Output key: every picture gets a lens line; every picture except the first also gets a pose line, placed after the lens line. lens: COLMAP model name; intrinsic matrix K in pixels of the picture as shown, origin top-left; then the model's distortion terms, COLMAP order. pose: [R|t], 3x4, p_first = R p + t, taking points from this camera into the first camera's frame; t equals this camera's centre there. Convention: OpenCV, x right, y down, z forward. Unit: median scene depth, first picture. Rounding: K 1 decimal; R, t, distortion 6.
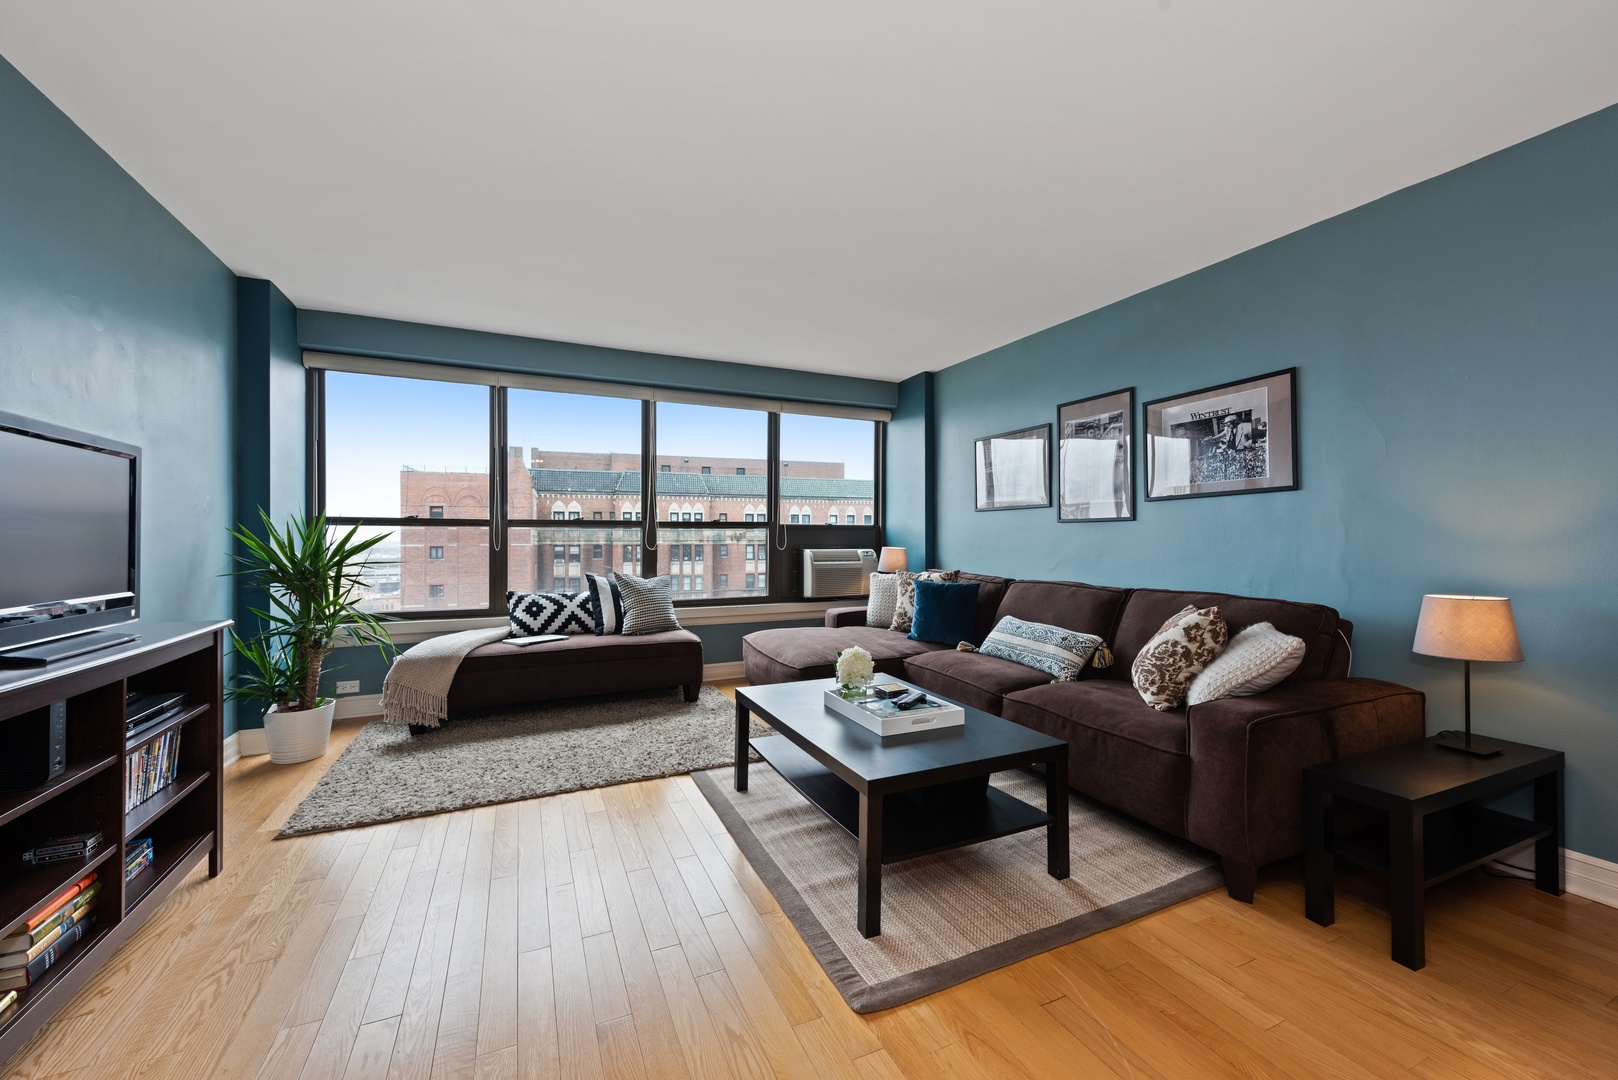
lens RADIAL K [[629.8, 0, 818.4], [0, 629.8, 533.2], [0, 0, 1]] dist [0.005859, -0.001131]
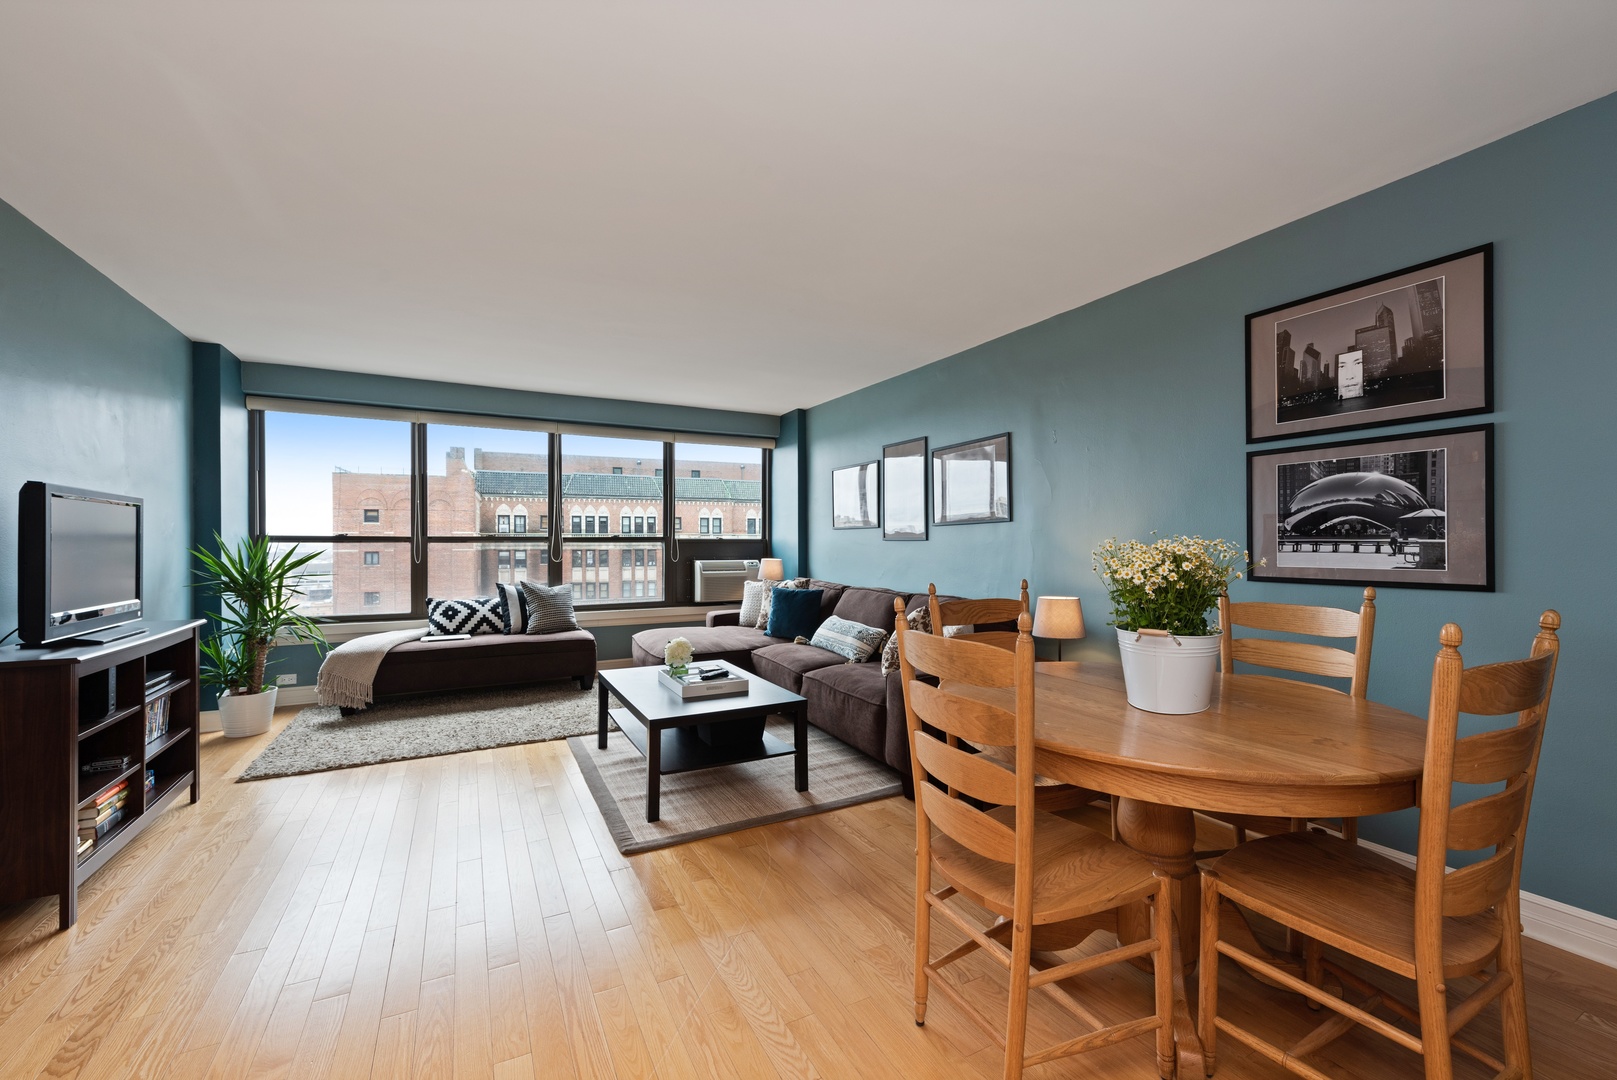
lens RADIAL K [[629.4, 0, 799.4], [0, 629.4, 542.2], [0, 0, 1]] dist [0.005859, -0.001131]
pose [[0.998667, -0.000263, 0.051615, 0.190568], [-0.000004, 0.999987, 0.005171, -0.024590], [-0.051615, -0.005165, 0.998654, -0.285740]]
